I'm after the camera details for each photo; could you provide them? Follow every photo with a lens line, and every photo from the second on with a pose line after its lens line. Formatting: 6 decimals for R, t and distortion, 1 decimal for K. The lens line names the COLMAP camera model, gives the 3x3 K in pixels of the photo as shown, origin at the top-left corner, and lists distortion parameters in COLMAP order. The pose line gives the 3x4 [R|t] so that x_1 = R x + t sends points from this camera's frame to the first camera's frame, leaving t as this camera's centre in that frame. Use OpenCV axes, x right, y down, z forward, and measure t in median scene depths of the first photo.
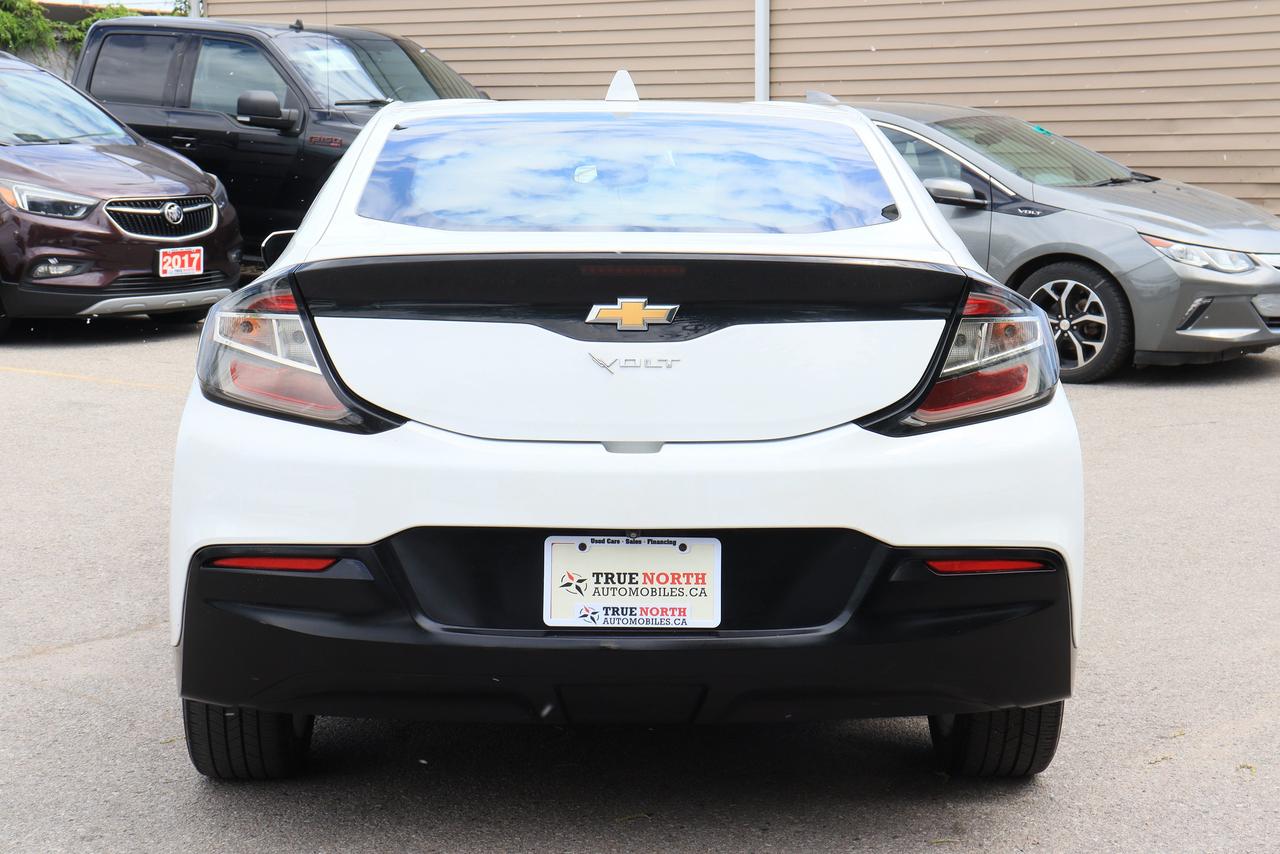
lens RADIAL K [[2363.6, 0, 640.0], [0, 2363.6, 427.0], [0, 0, 1]] dist [0.301581, 0.016405]
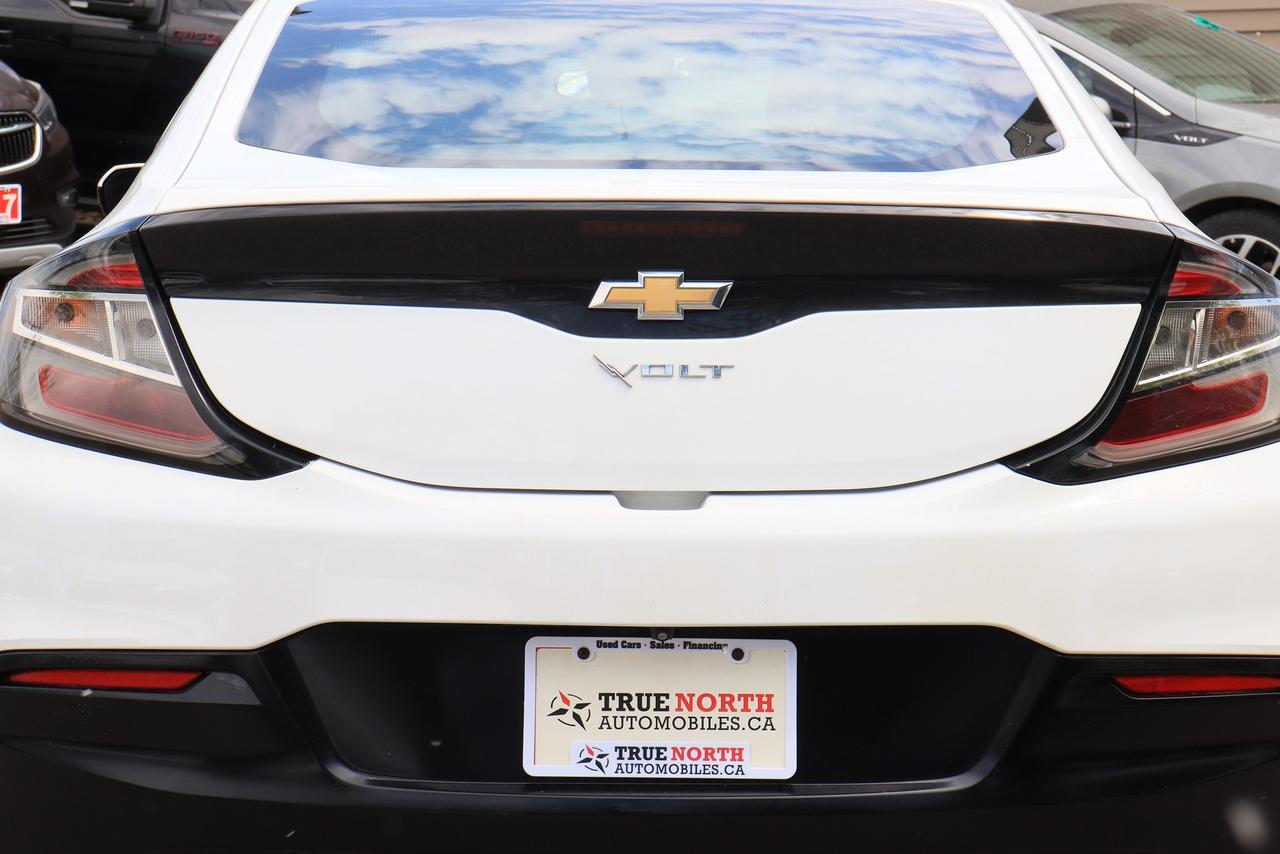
lens RADIAL K [[3155.3, 0, 640.0], [0, 3155.3, 427.0], [0, 0, 1]] dist [0.539065, -0.170465]
pose [[0.999983, 0.002218, 0.005405, -0.013494], [-0.002217, 0.999998, -0.000179, -0.011288], [-0.005405, 0.000167, 0.999985, 0.128629]]
